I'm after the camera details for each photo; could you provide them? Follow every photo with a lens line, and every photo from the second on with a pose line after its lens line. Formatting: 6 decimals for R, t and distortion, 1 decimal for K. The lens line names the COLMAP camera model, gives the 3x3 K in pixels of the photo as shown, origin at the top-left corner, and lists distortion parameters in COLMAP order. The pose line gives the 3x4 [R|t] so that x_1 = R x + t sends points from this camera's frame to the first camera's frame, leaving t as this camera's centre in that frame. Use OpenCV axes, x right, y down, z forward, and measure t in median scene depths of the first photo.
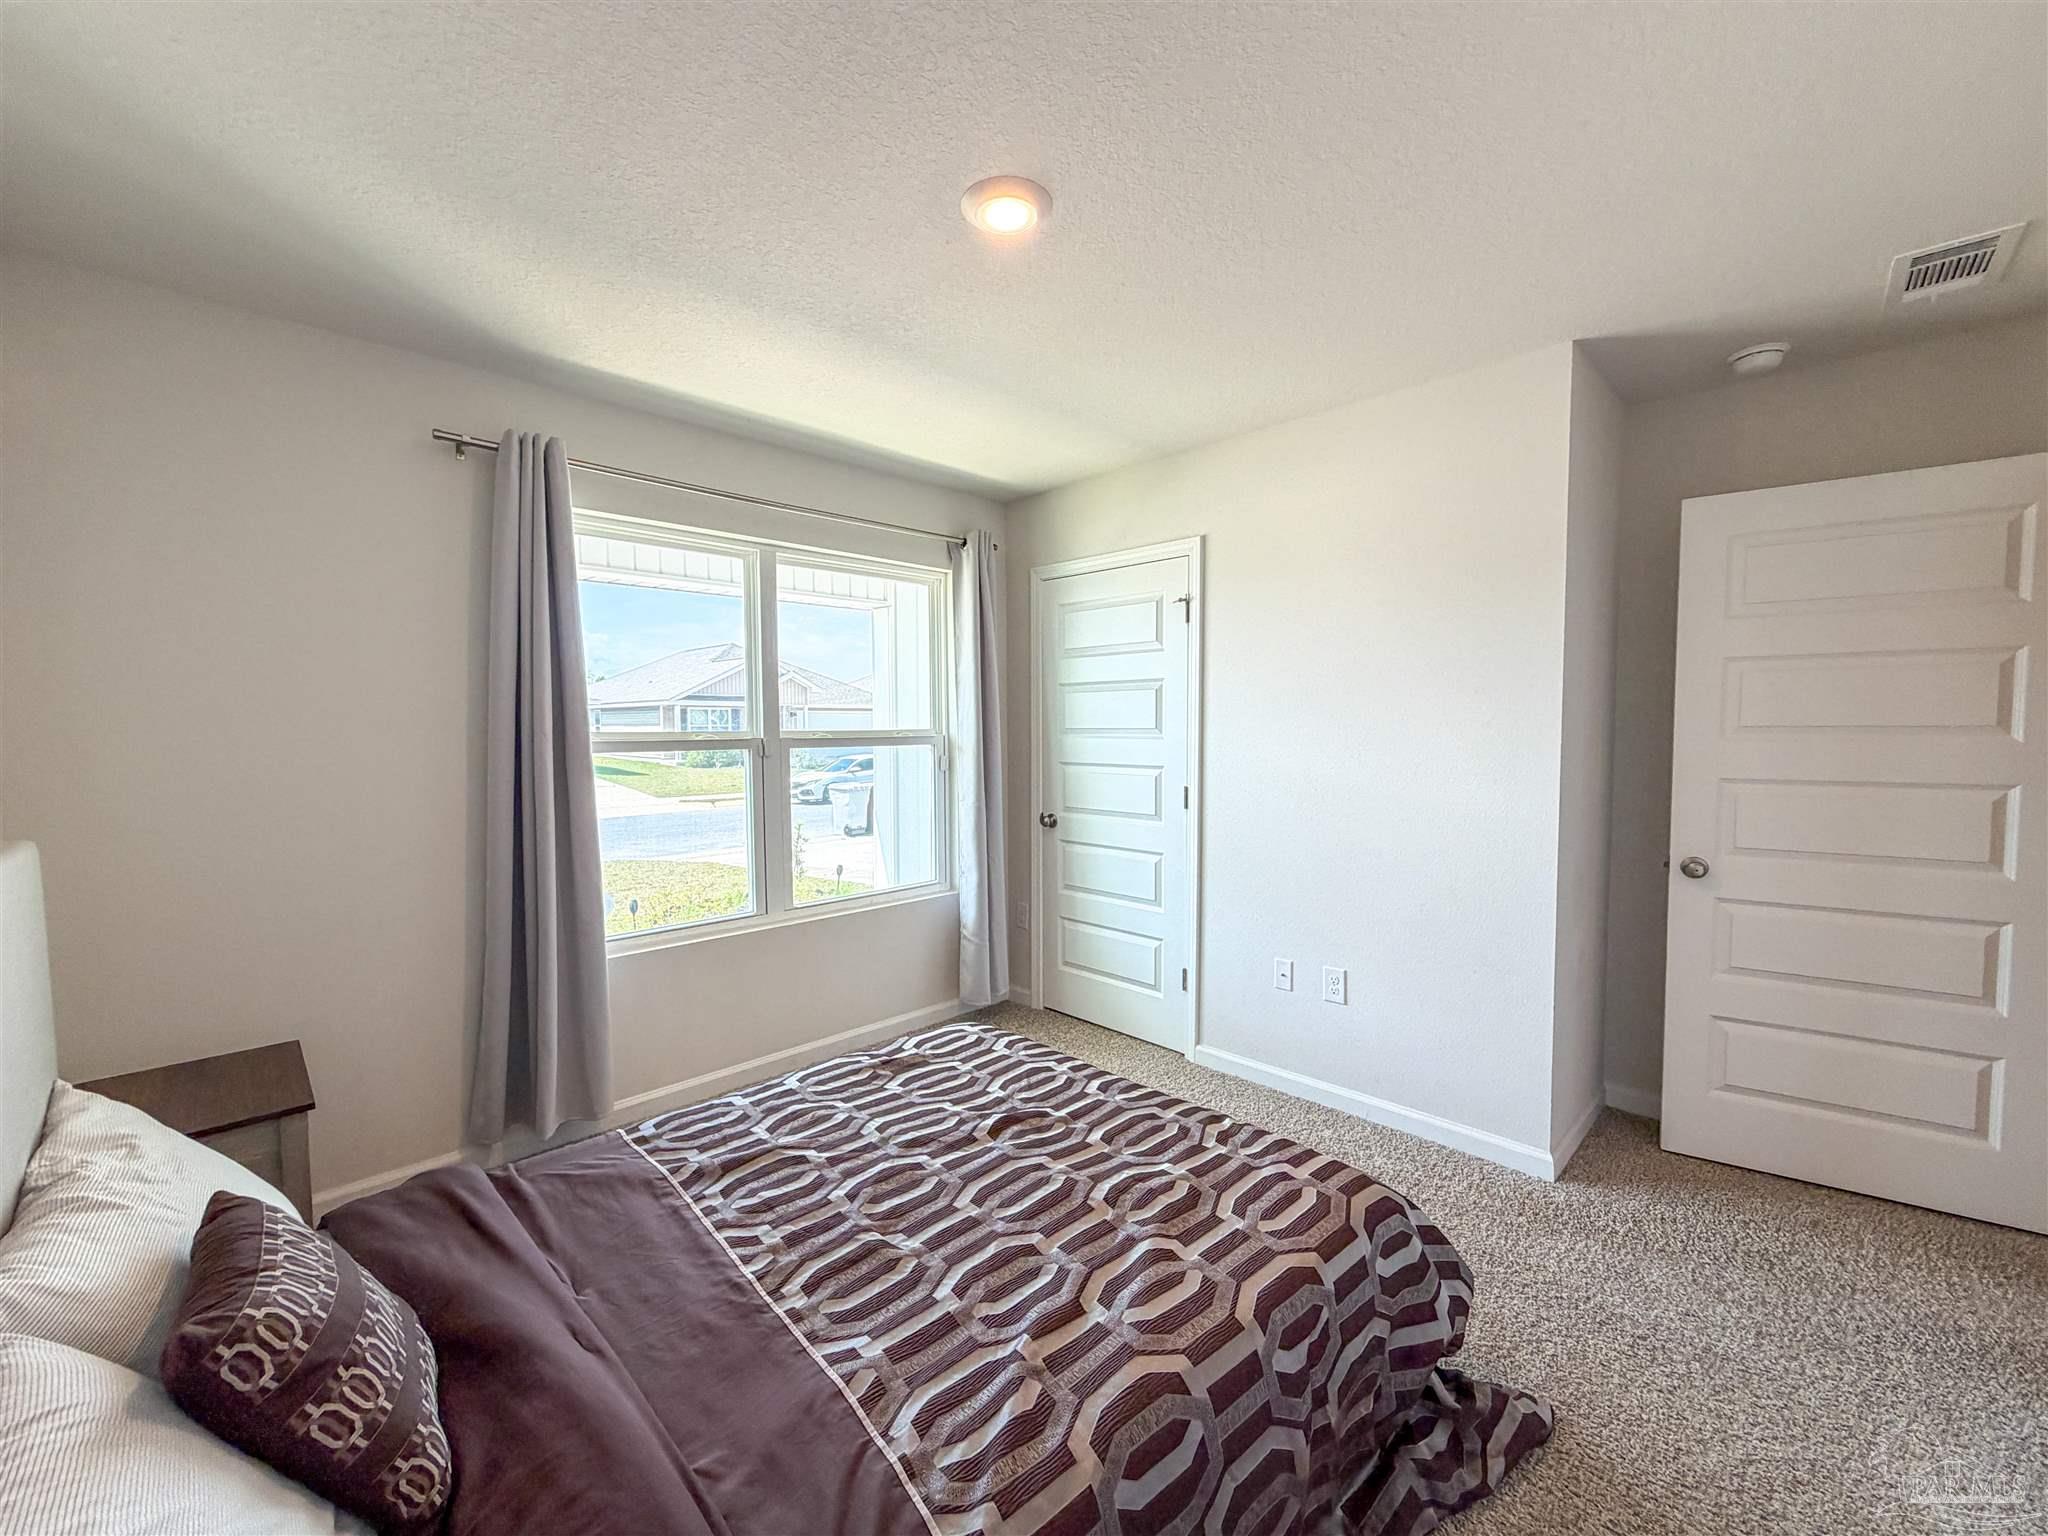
lens RADIAL K [[822.3, 0, 1018.7], [0, 822.3, 769.1], [0, 0, 1]] dist [0.000220, -0.000088]
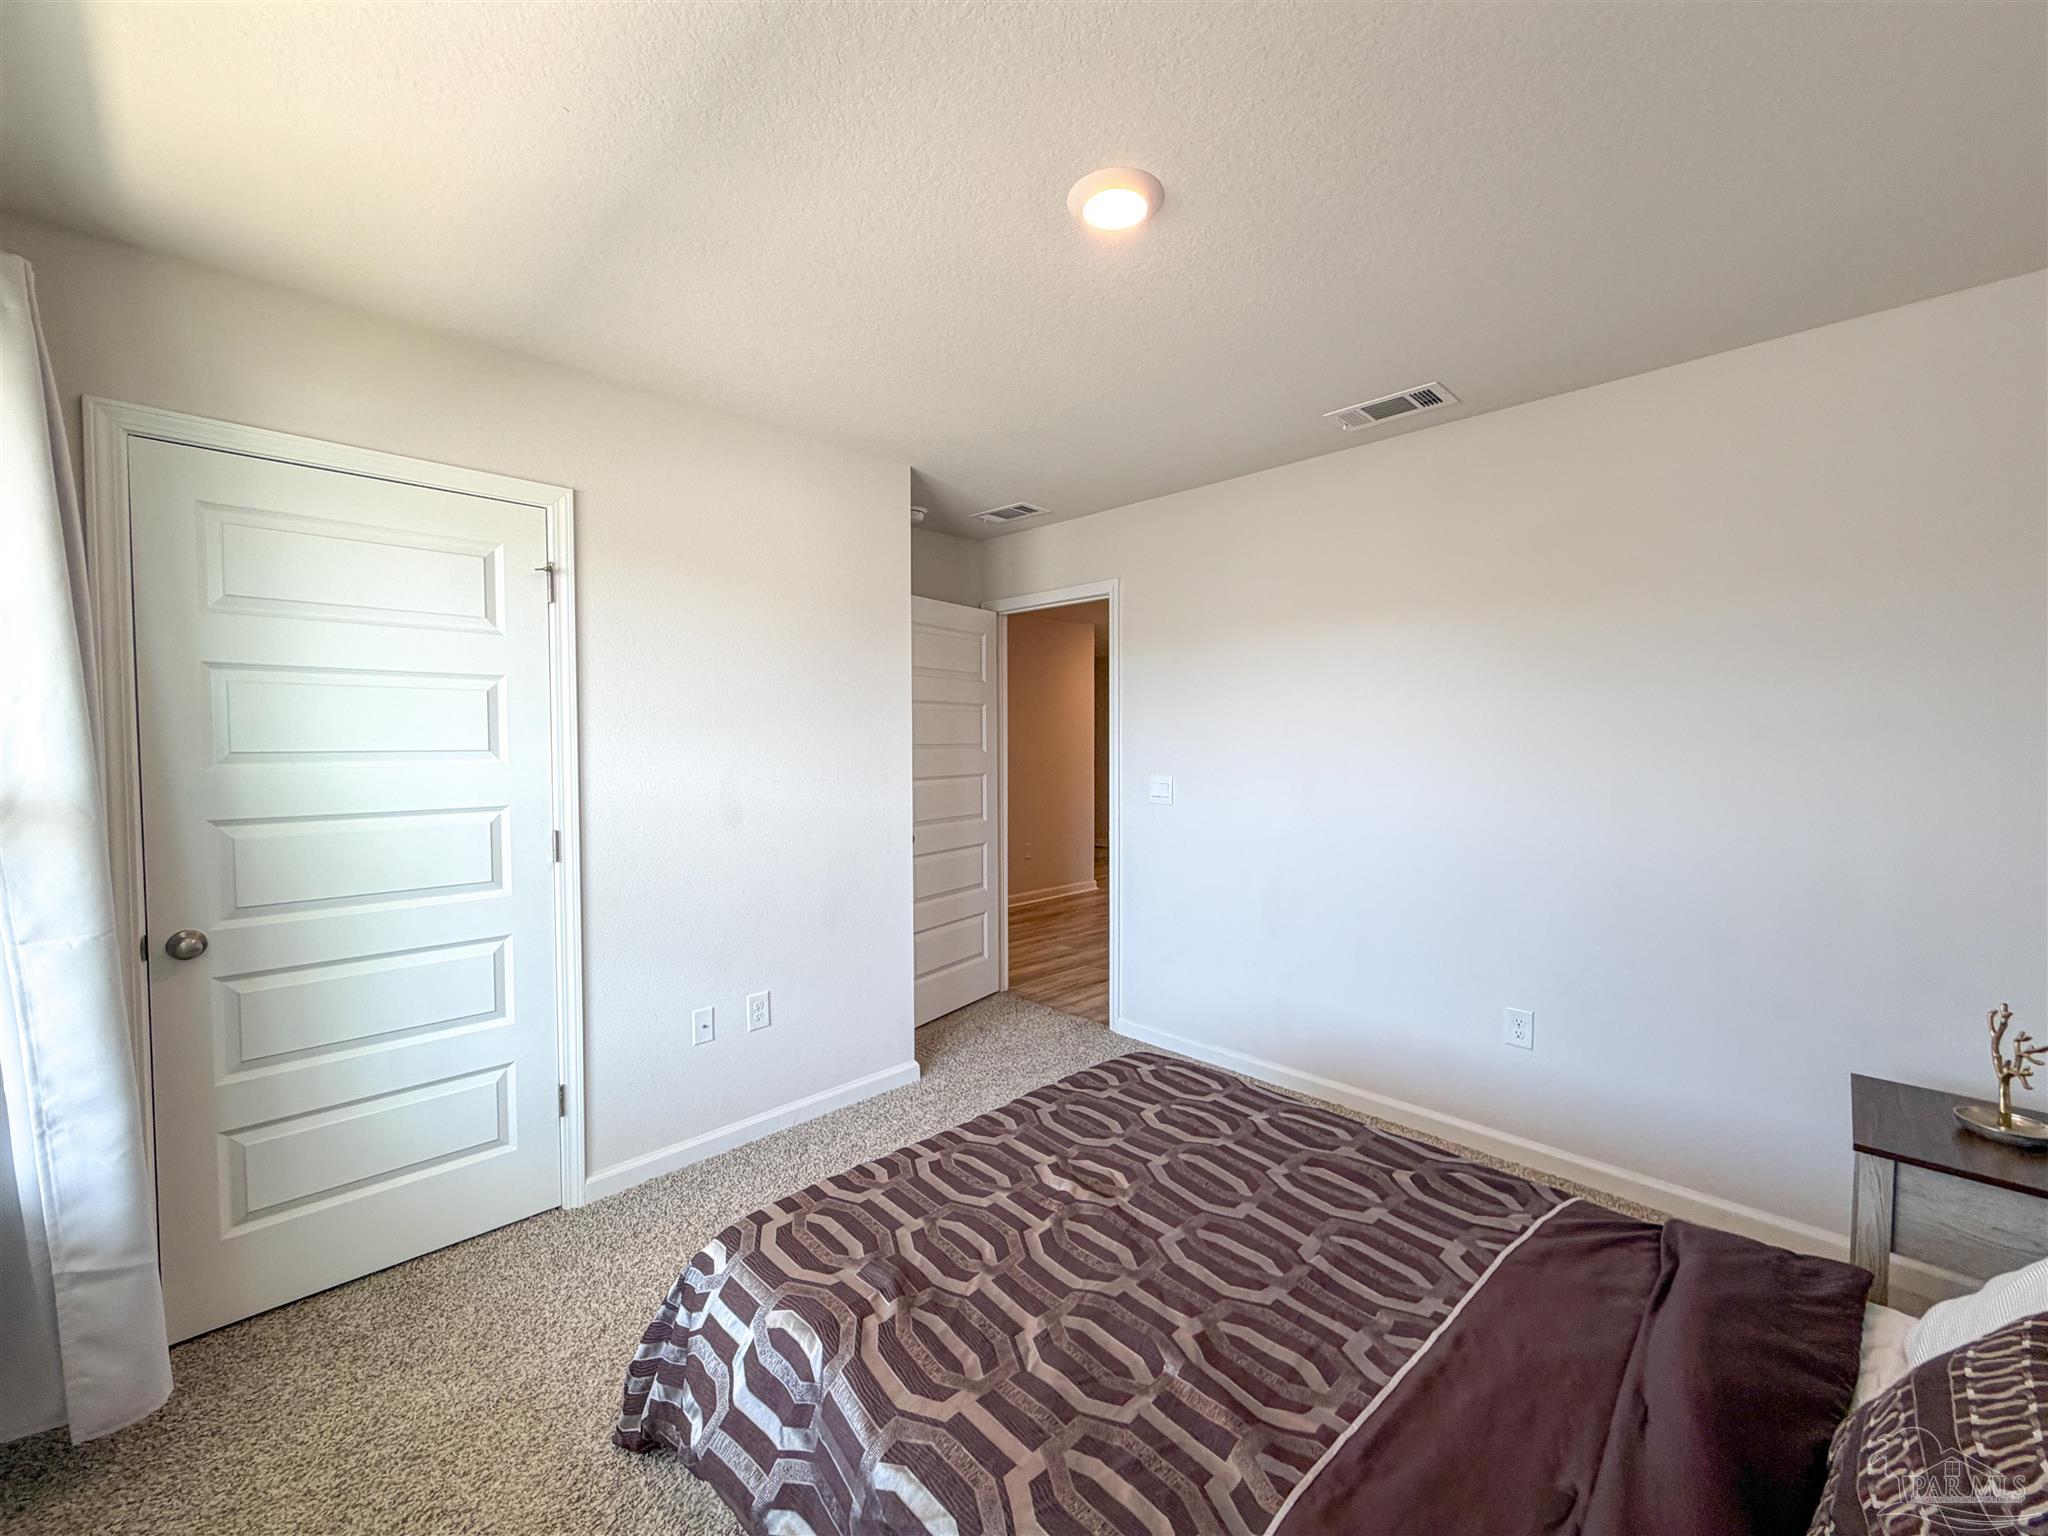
lens RADIAL K [[822.3, 0, 1018.7], [0, 822.3, 769.1], [0, 0, 1]] dist [0.000220, -0.000088]
pose [[-0.005921, -0.030424, 0.999520, -0.523894], [0.055055, 0.998011, 0.030704, -0.032499], [-0.998466, 0.055210, -0.004234, 0.611177]]
